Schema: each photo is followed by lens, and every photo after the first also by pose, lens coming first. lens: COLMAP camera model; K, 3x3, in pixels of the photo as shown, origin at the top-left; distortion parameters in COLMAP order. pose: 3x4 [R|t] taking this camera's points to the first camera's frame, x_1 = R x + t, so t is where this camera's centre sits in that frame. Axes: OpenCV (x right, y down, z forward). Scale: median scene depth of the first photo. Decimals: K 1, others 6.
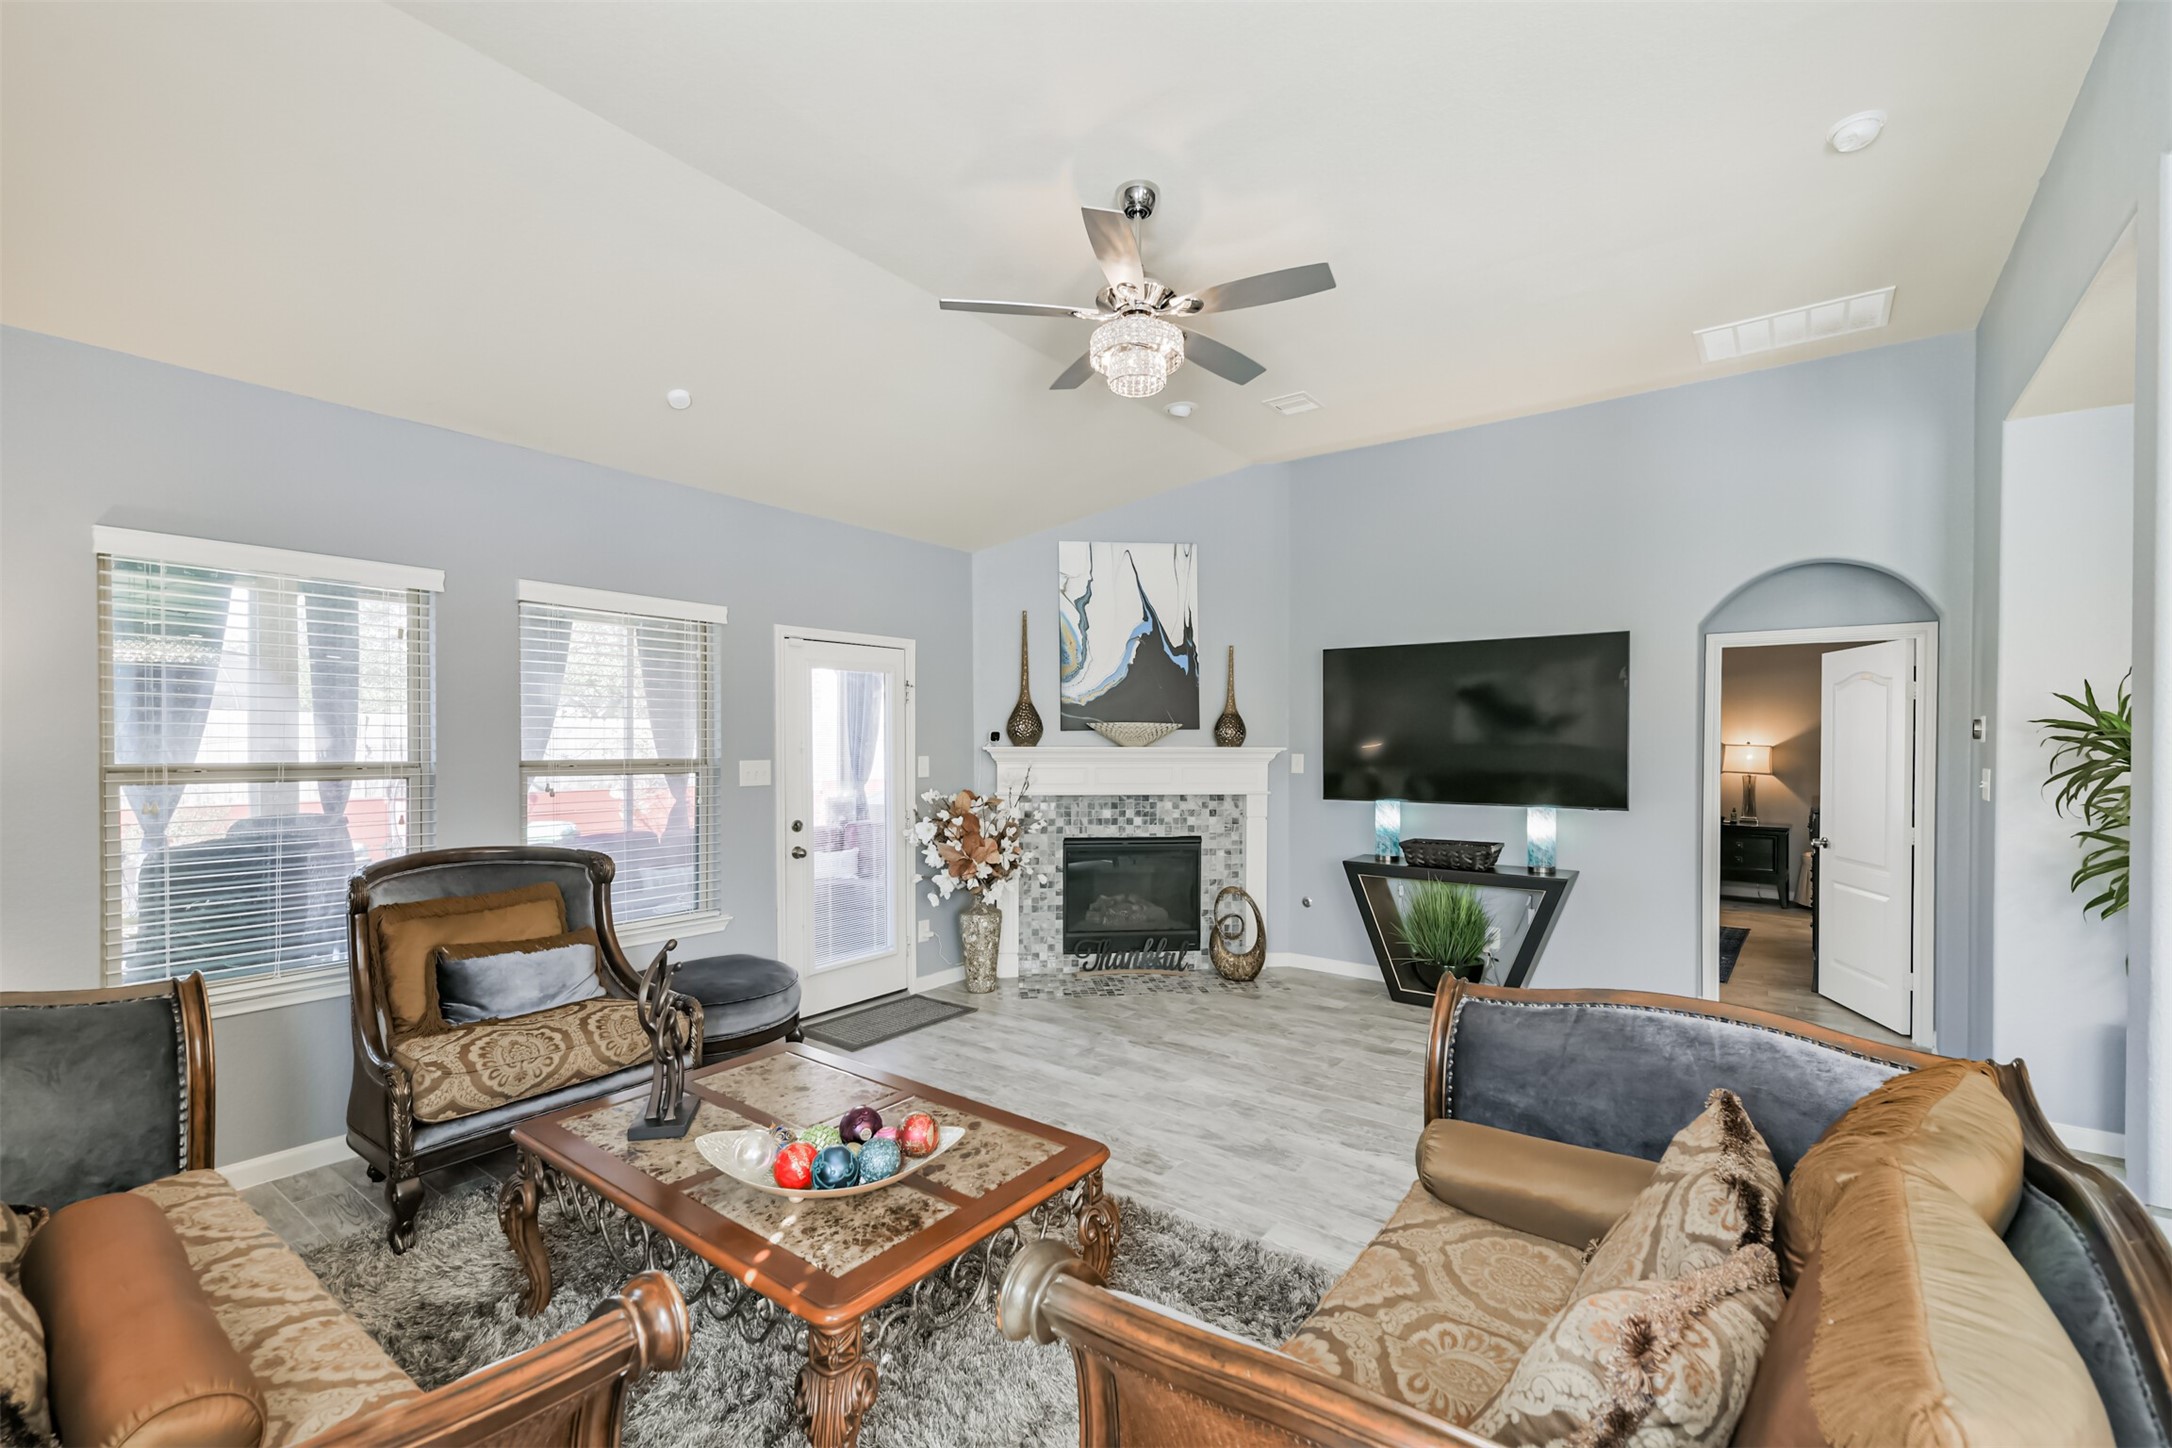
lens RADIAL K [[935.7, 0, 1097.5], [0, 935.7, 744.0], [0, 0, 1]] dist [0.016078, -0.005567]
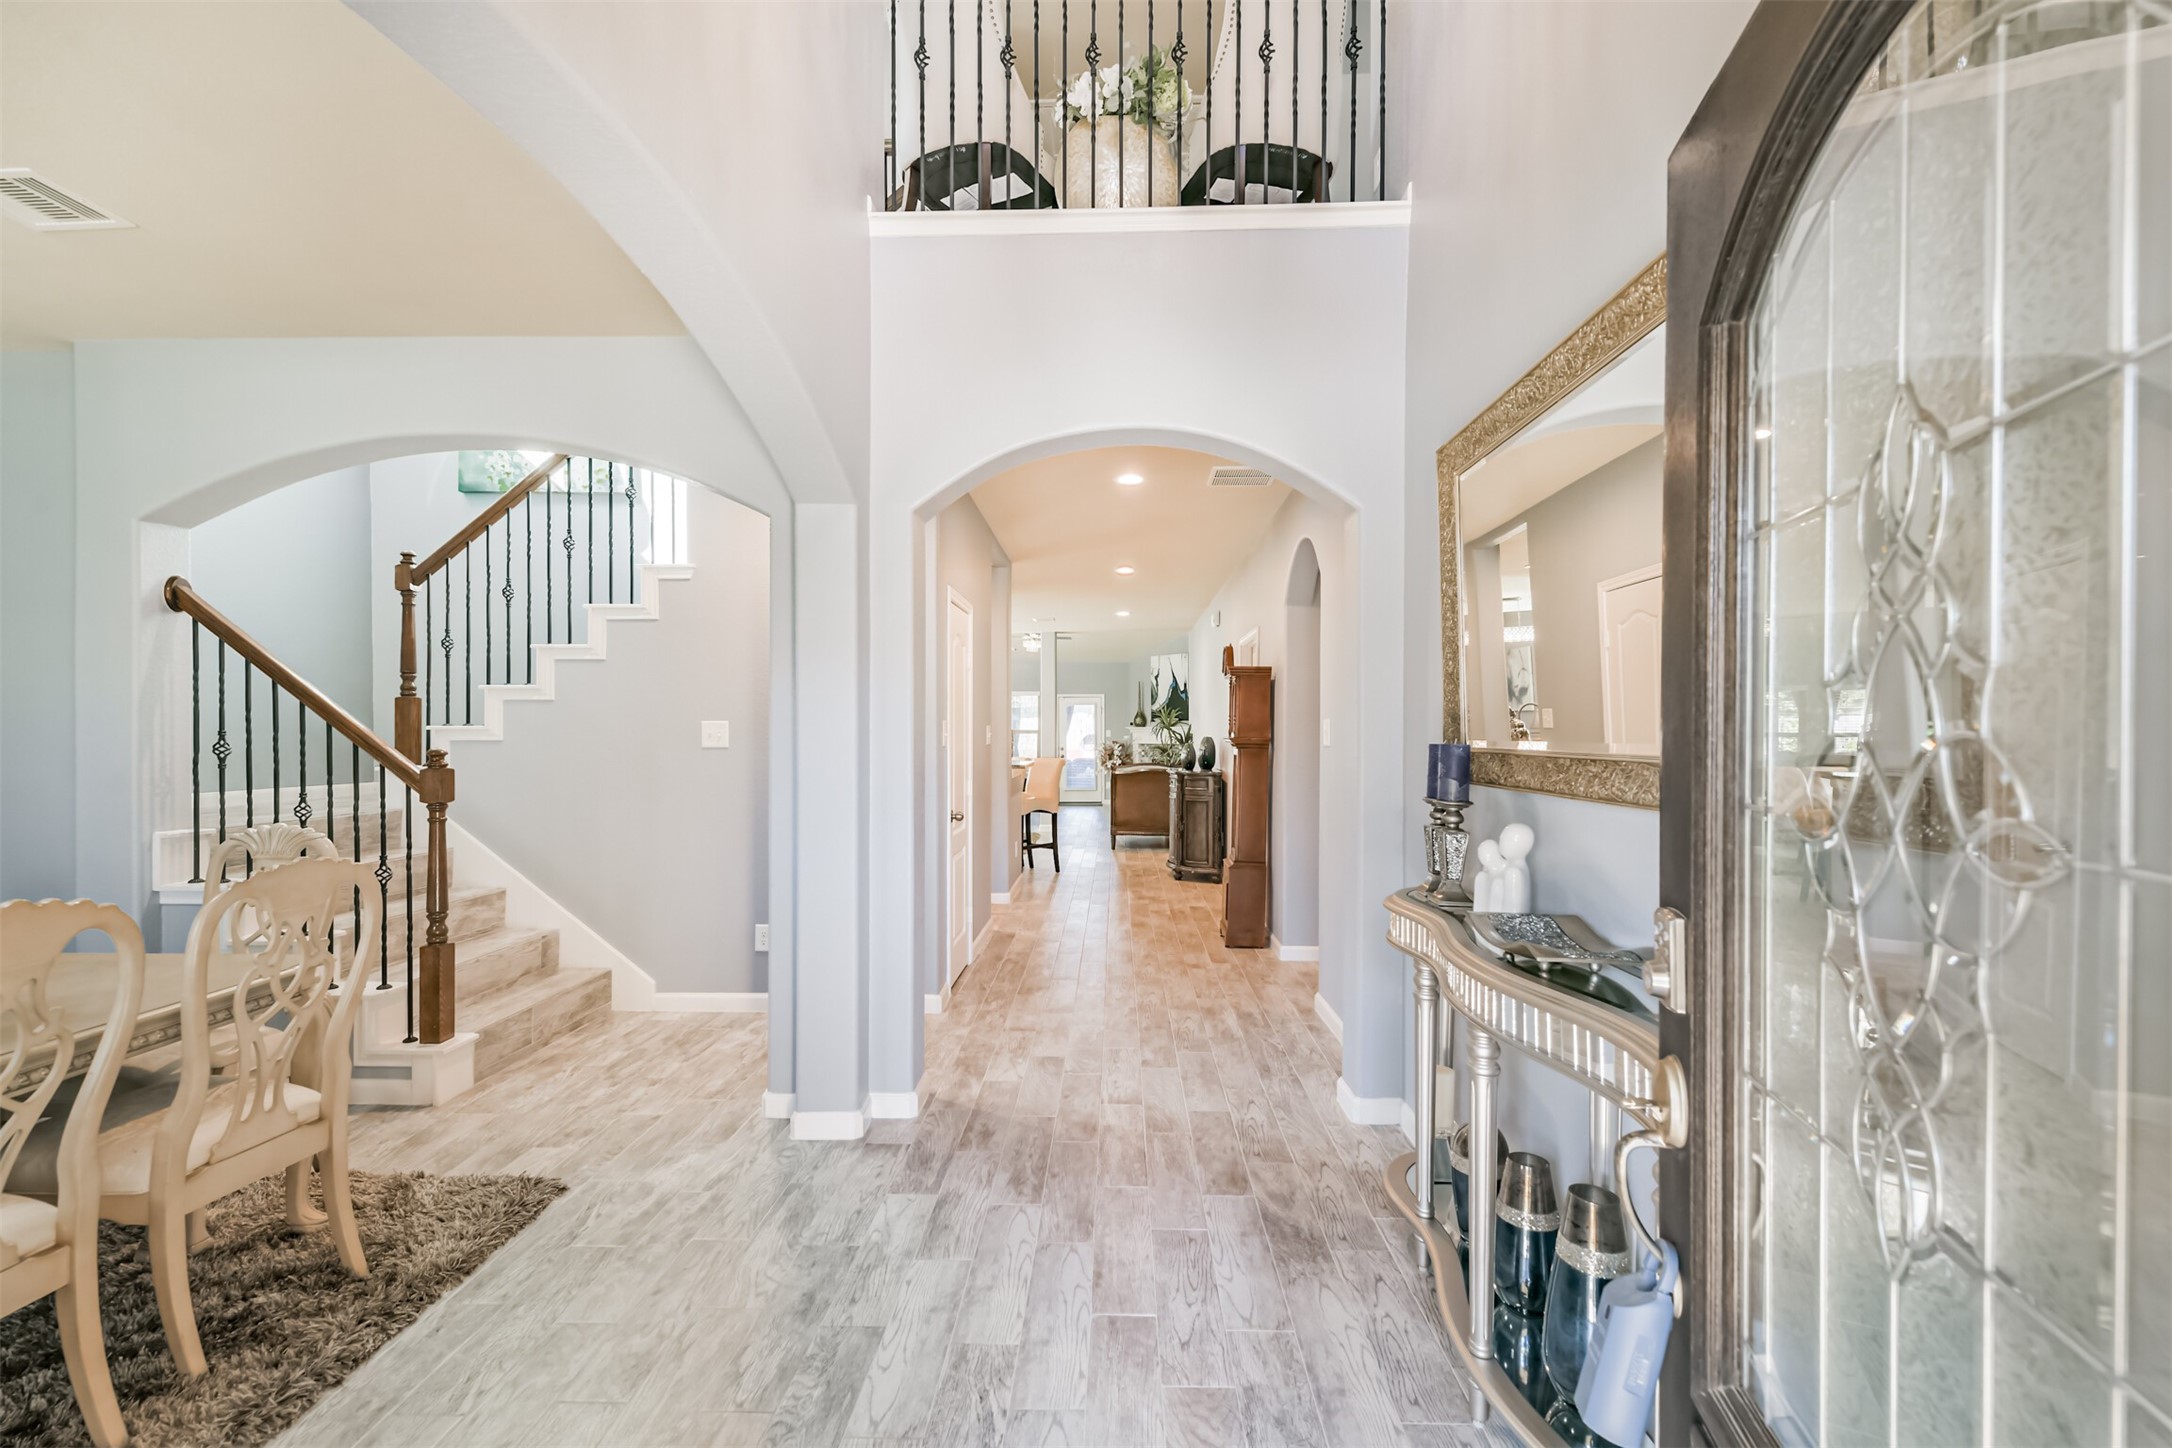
lens RADIAL K [[935.7, 0, 1085.9], [0, 935.7, 736.1], [0, 0, 1]] dist [0.016078, -0.005567]
pose [[0.588195, 0.000148, -0.808719, 2.184058], [-0.007368, 0.999959, -0.005177, 0.047283], [0.808686, 0.009004, 0.588172, -0.867787]]
